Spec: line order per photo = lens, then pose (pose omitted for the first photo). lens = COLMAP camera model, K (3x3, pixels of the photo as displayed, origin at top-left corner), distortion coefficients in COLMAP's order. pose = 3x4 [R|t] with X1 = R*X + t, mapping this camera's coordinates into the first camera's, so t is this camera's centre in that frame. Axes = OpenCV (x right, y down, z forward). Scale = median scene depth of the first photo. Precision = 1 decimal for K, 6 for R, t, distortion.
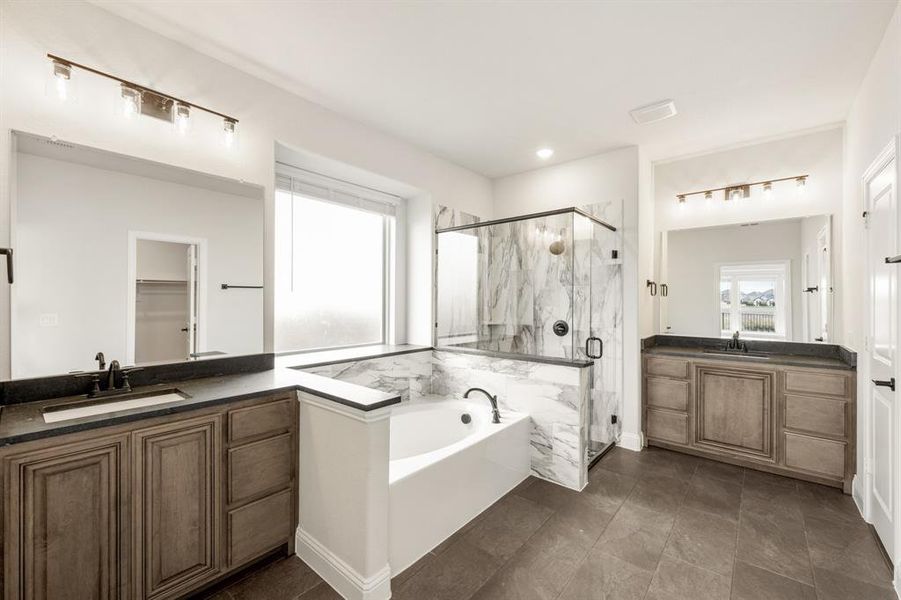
lens RADIAL K [[370.7, 0, 450.7], [0, 370.7, 298.3], [0, 0, 1]] dist [0.002671, 0.000326]
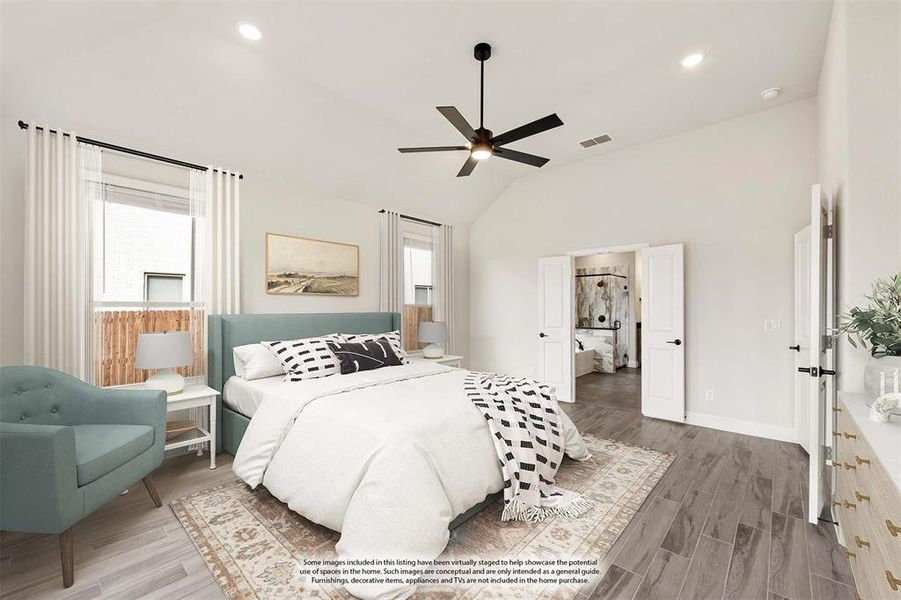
lens RADIAL K [[370.7, 0, 449.8], [0, 370.7, 305.7], [0, 0, 1]] dist [0.002671, 0.000326]
pose [[0.999529, -0.002155, -0.030614, -0.633638], [0.002104, 0.999996, -0.001685, 0.001235], [0.030618, 0.001620, 0.999530, -1.464112]]
